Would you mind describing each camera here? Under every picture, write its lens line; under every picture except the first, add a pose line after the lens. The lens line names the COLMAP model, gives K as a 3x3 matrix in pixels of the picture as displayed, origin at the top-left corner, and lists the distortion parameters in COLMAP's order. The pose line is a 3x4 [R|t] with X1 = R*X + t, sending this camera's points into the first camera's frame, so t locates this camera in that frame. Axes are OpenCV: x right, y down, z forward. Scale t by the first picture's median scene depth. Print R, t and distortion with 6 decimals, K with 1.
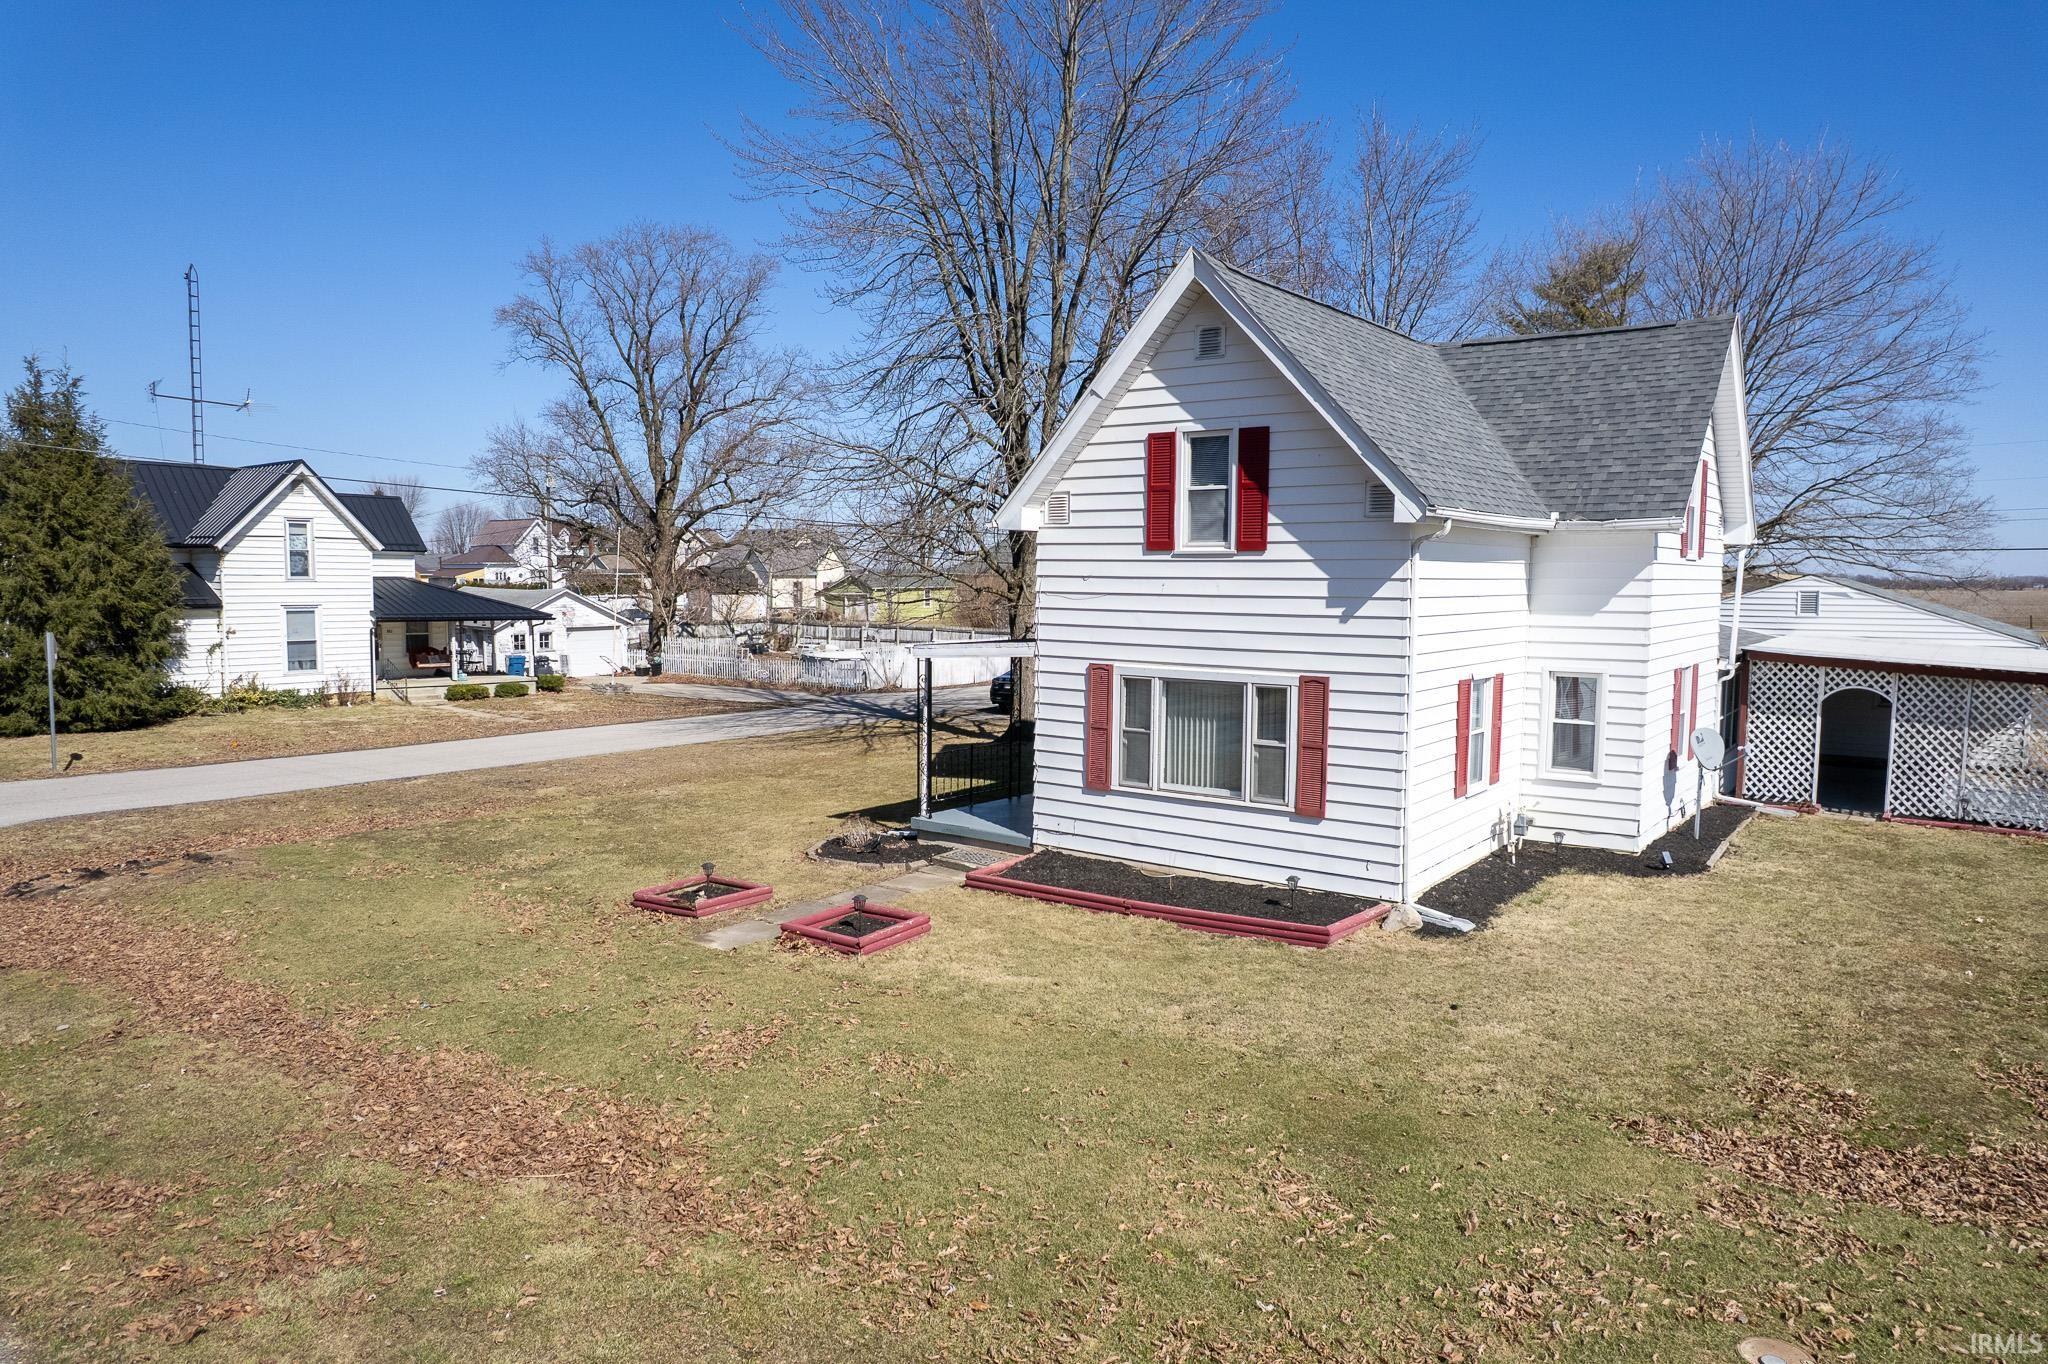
lens RADIAL K [[1297.6, 0, 1031.9], [0, 1297.6, 688.4], [0, 0, 1]] dist [-0.063482, 0.058202]
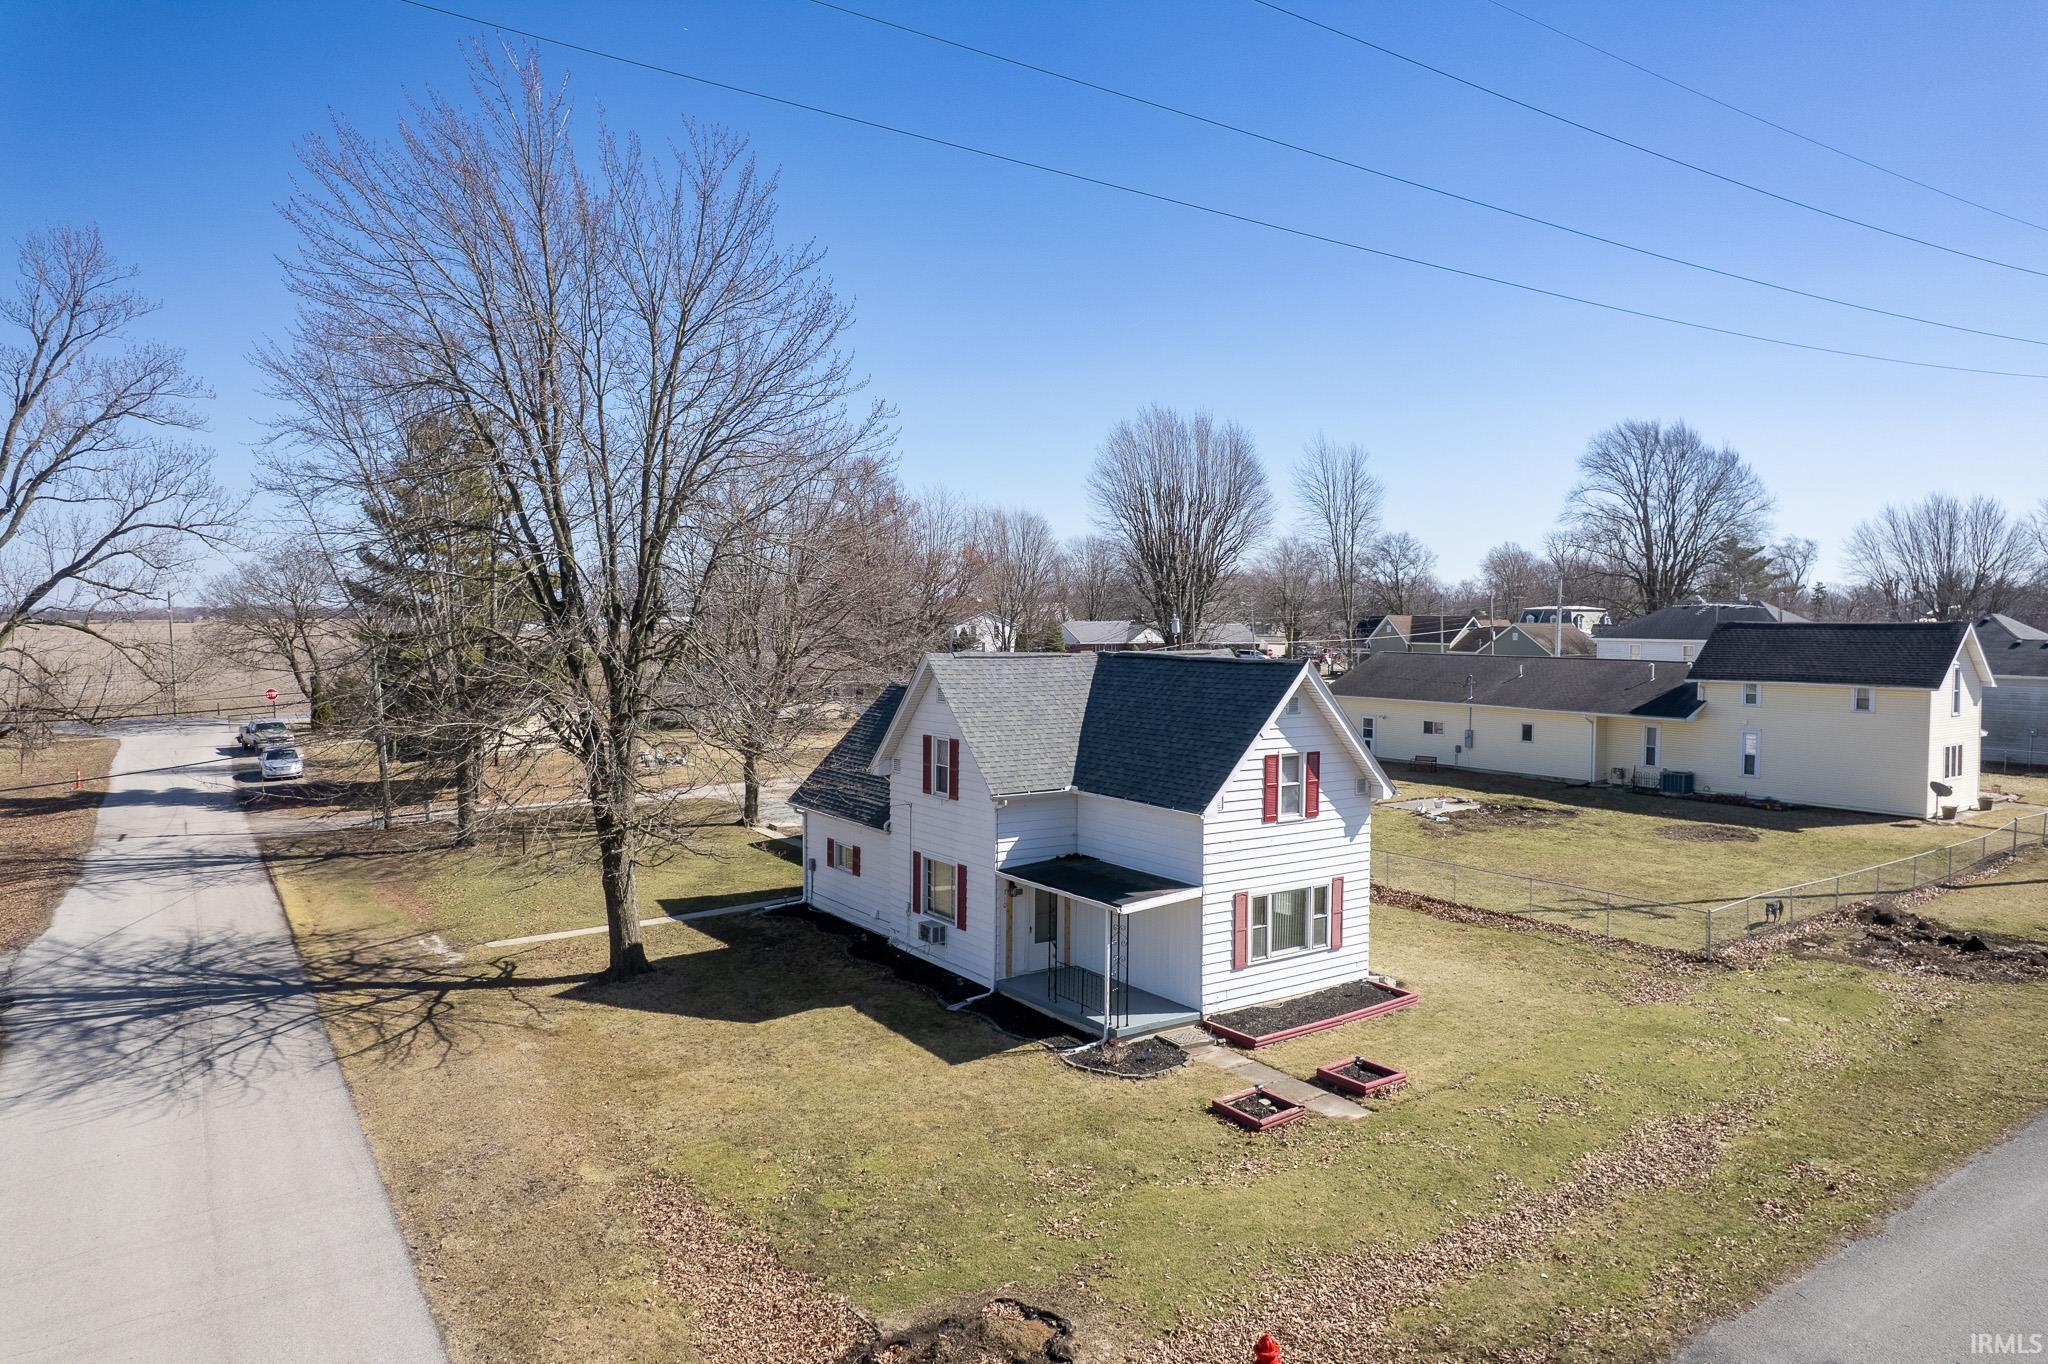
lens RADIAL K [[1299.4, 0, 1031.4], [0, 1299.4, 701.9], [0, 0, 1]] dist [-0.040795, 0.002684]
pose [[0.321584, -0.065282, 0.944628, -1.340305], [0.081610, 0.995819, 0.041037, -0.297271], [-0.943358, 0.063894, 0.325567, 0.593097]]
